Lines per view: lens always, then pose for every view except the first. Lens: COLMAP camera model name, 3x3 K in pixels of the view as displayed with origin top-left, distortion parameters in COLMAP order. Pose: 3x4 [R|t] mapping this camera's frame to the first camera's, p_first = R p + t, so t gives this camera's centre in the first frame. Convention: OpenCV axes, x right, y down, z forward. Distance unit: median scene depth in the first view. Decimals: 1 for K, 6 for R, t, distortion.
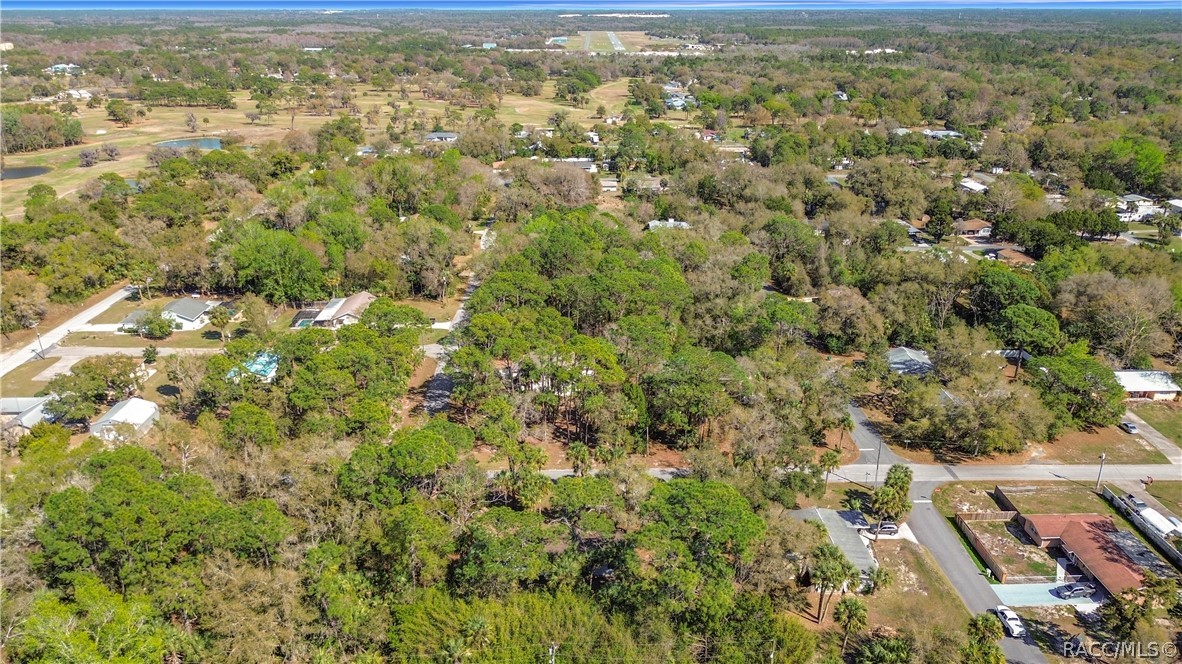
lens RADIAL K [[845.5, 0, 584.9], [0, 845.5, 327.1], [0, 0, 1]] dist [0.053898, -0.061837]
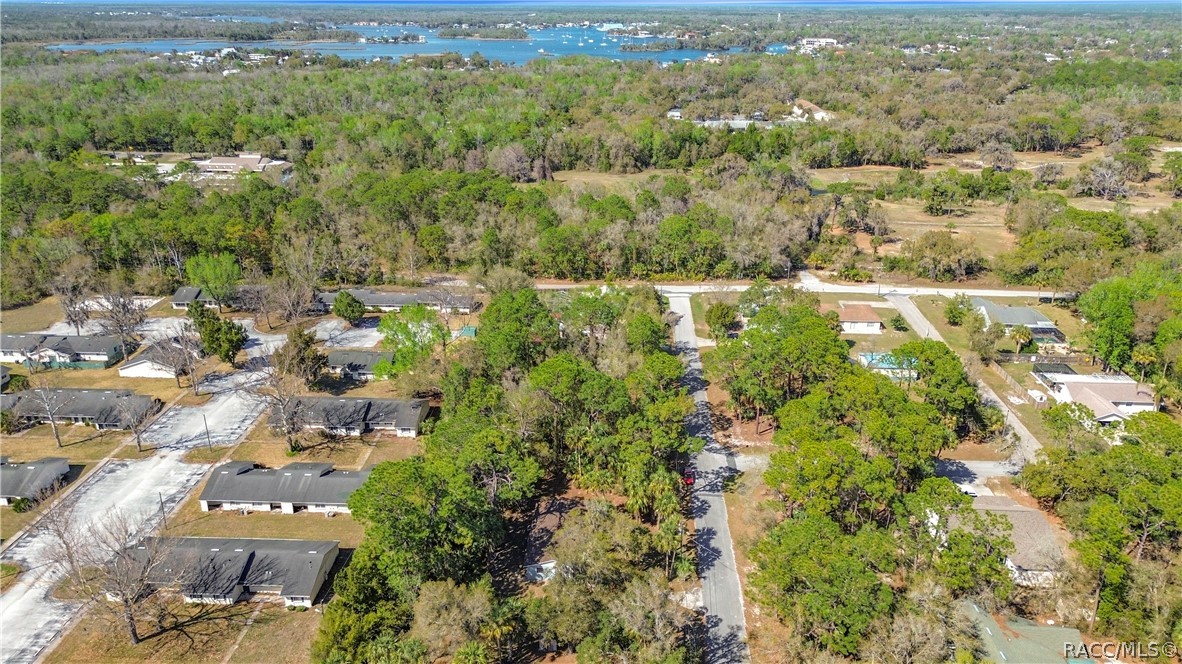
lens RADIAL K [[845.5, 0, 584.9], [0, 845.5, 327.1], [0, 0, 1]] dist [0.053898, -0.061837]
pose [[-0.049171, 0.360528, -0.931452, 0.430529], [-0.352231, 0.866404, 0.353945, -0.170303], [0.934620, 0.345490, 0.084387, 0.443101]]
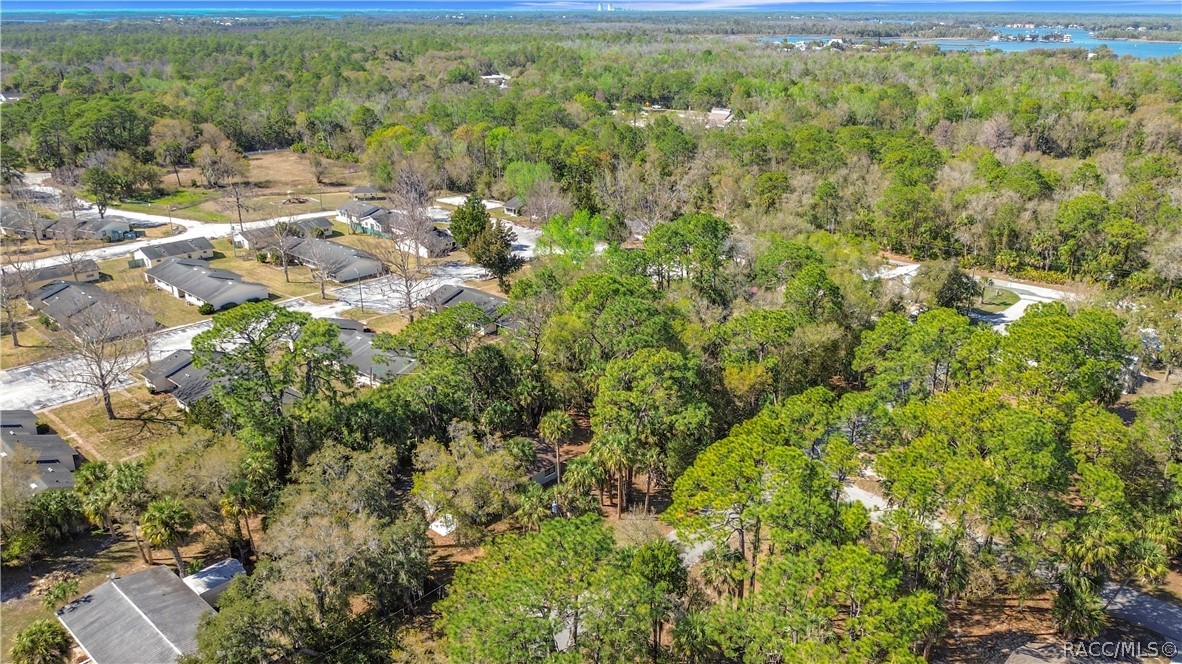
lens RADIAL K [[852.1, 0, 597.0], [0, 852.1, 358.4], [0, 0, 1]] dist [0.040943, -0.059135]
pose [[-0.675481, 0.281411, -0.681567, 0.213494], [-0.257184, 0.776357, 0.575436, -0.161166], [0.691073, 0.563984, -0.452039, 0.715357]]
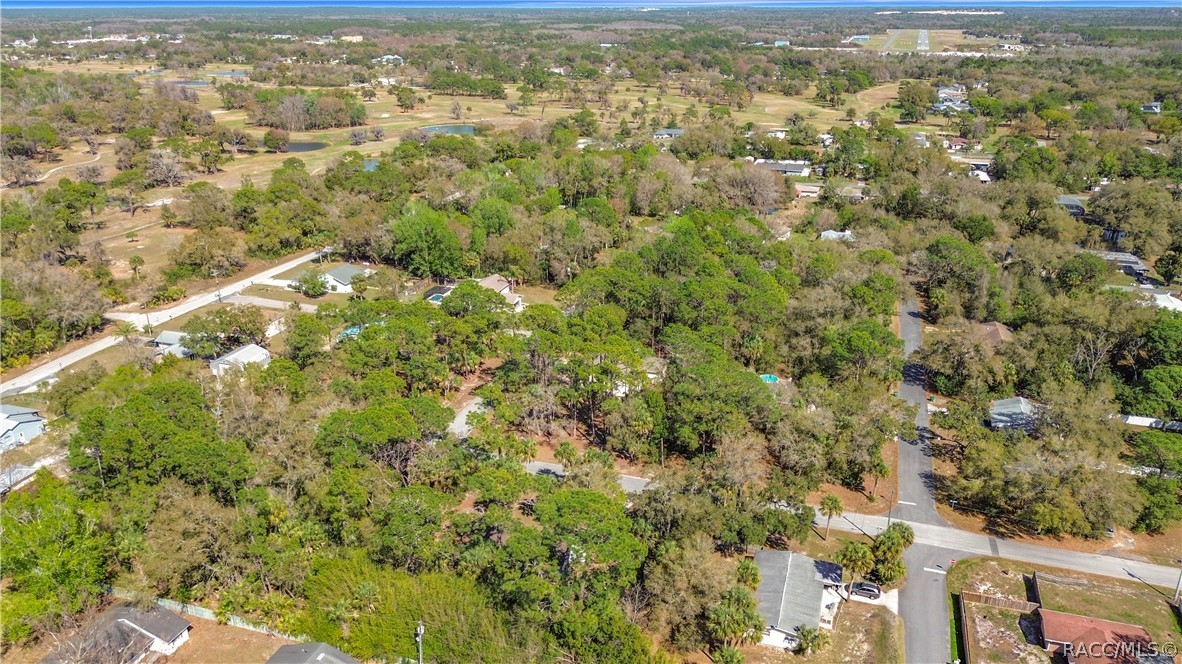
lens RADIAL K [[845.5, 0, 584.9], [0, 845.5, 327.1], [0, 0, 1]] dist [0.053898, -0.061837]
pose [[0.945031, 0.117526, -0.305131, 0.168687], [-0.116708, 0.992944, 0.020989, -0.011270], [0.305444, 0.015776, 0.952079, 0.031346]]
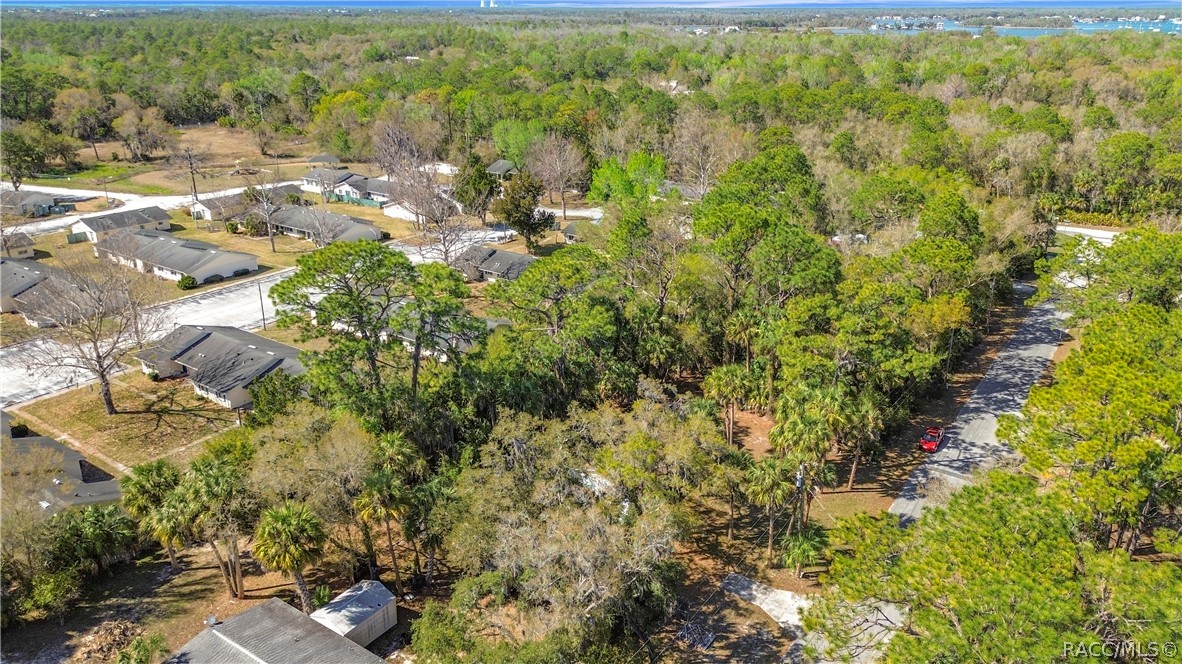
lens RADIAL K [[840.2, 0, 597.3], [0, 840.2, 334.3], [0, 0, 1]] dist [0.059943, -0.049846]
pose [[-0.573651, 0.298531, -0.762761, 0.229968], [-0.286217, 0.799461, 0.528150, -0.067126], [0.767466, 0.521289, -0.373167, 0.606233]]
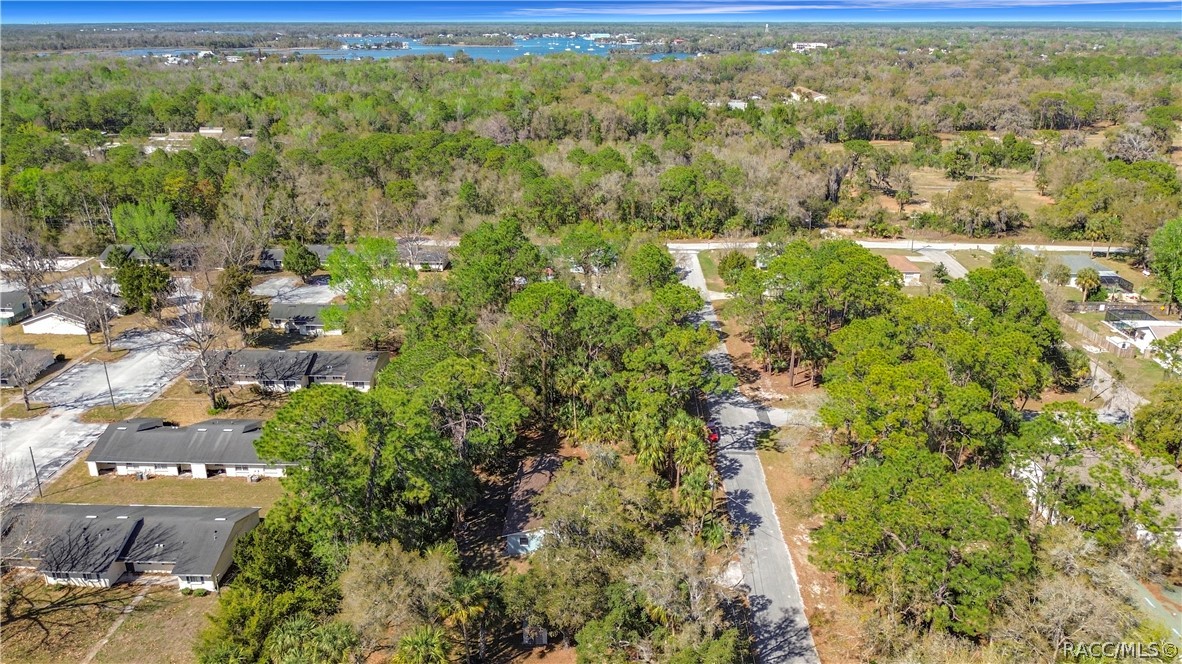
lens RADIAL K [[855.5, 0, 584.2], [0, 855.5, 327.9], [0, 0, 1]] dist [0.028247, -0.067164]
pose [[-0.034775, 0.342159, -0.938999, 0.337766], [-0.349324, 0.876141, 0.332191, -0.075175], [0.936357, 0.339566, 0.089057, 0.469721]]
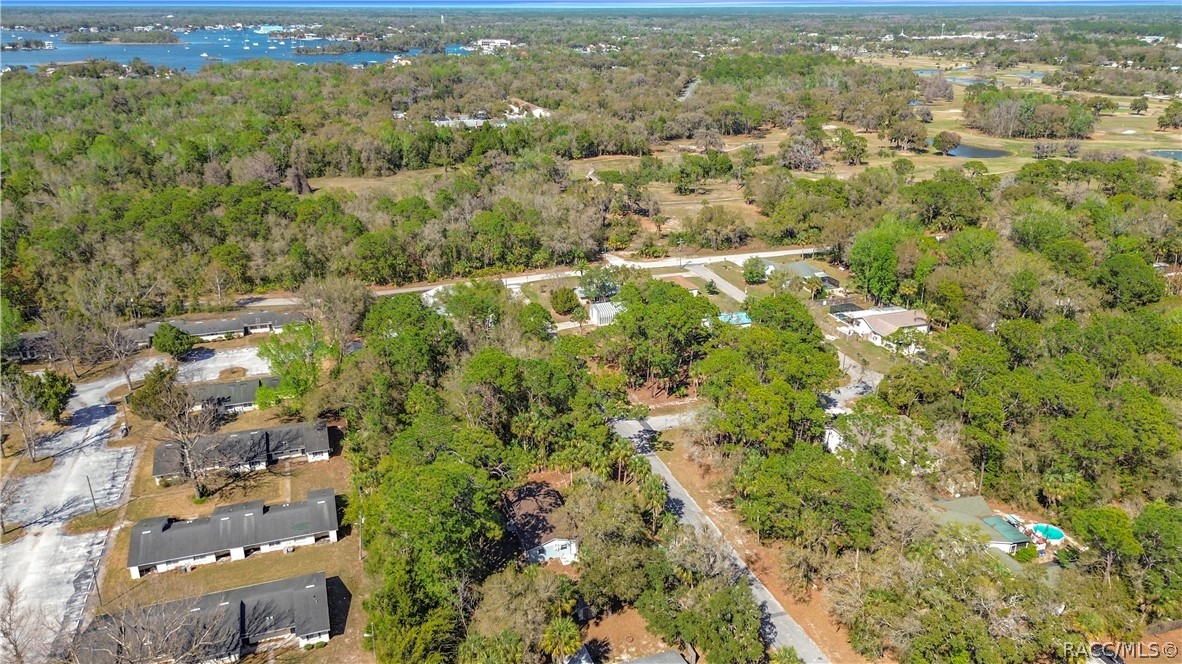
lens RADIAL K [[845.5, 0, 584.9], [0, 845.5, 327.1], [0, 0, 1]] dist [0.053898, -0.061837]
pose [[0.324000, 0.339832, -0.882915, 0.435260], [-0.335425, 0.913894, 0.228666, -0.109781], [0.884598, 0.222064, 0.410090, 0.288040]]
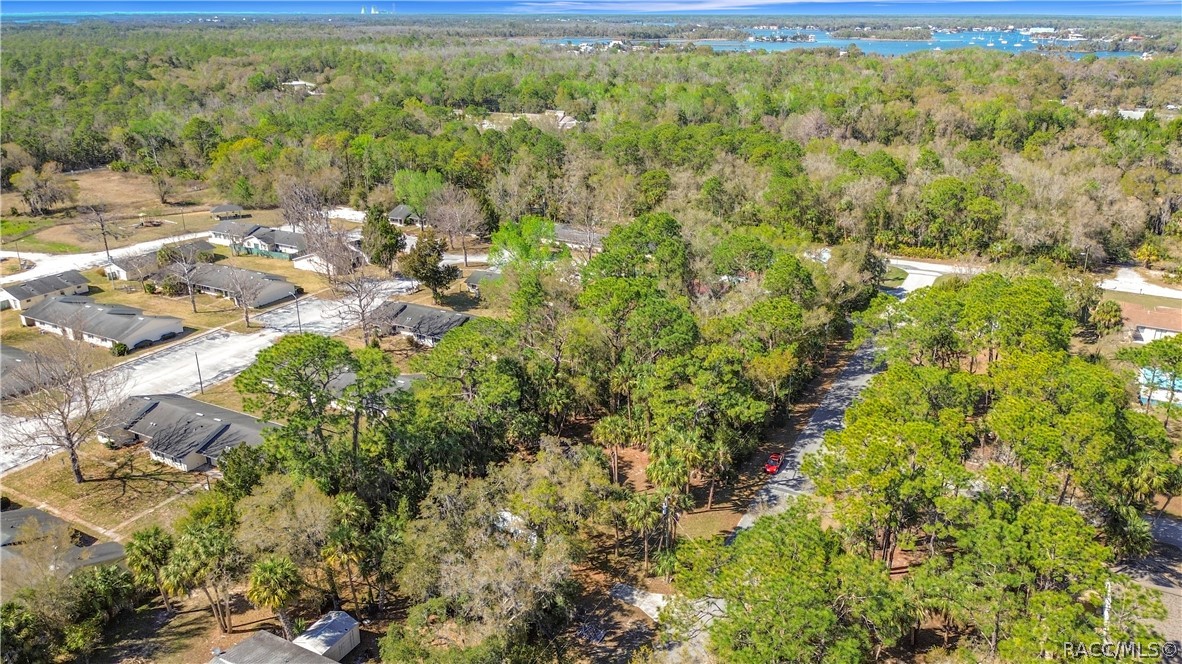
lens RADIAL K [[844.0, 0, 590.1], [0, 844.0, 349.4], [0, 0, 1]] dist [0.040969, -0.060568]
pose [[-0.472818, 0.329474, -0.817245, 0.284205], [-0.306935, 0.807798, 0.503243, -0.129235], [0.825974, 0.488784, -0.280814, 0.620223]]
